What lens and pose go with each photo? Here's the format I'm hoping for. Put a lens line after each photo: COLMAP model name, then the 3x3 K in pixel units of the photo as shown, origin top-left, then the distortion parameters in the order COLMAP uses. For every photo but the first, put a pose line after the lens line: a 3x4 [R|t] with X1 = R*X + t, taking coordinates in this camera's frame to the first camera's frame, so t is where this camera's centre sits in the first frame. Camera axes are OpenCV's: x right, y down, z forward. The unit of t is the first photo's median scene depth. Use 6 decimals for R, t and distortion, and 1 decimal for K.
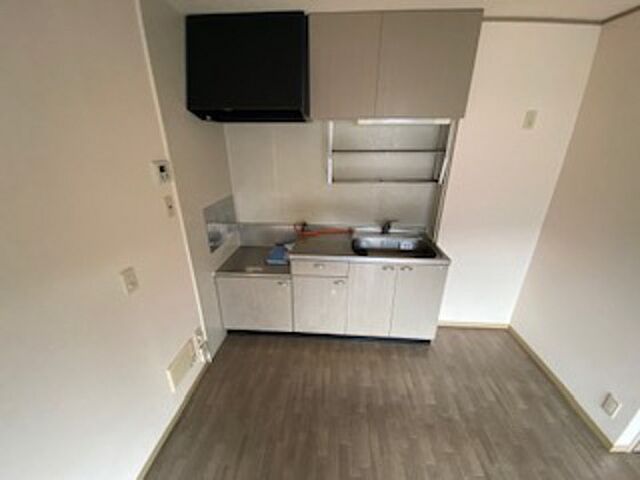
lens RADIAL K [[263.9, 0, 321.4], [0, 263.9, 242.6], [0, 0, 1]] dist [0.036359, -0.023925]
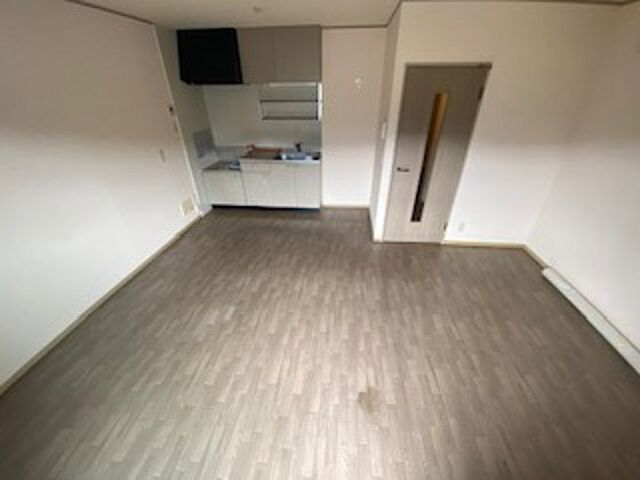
lens RADIAL K [[264.1, 0, 320.0], [0, 264.1, 240.0], [0, 0, 1]] dist [-0.002271, -0.000113]
pose [[0.999236, 0.005576, -0.038676, 0.519916], [0.000056, 0.989562, 0.144108, 0.335782], [0.039076, -0.144000, 0.988806, -0.903807]]
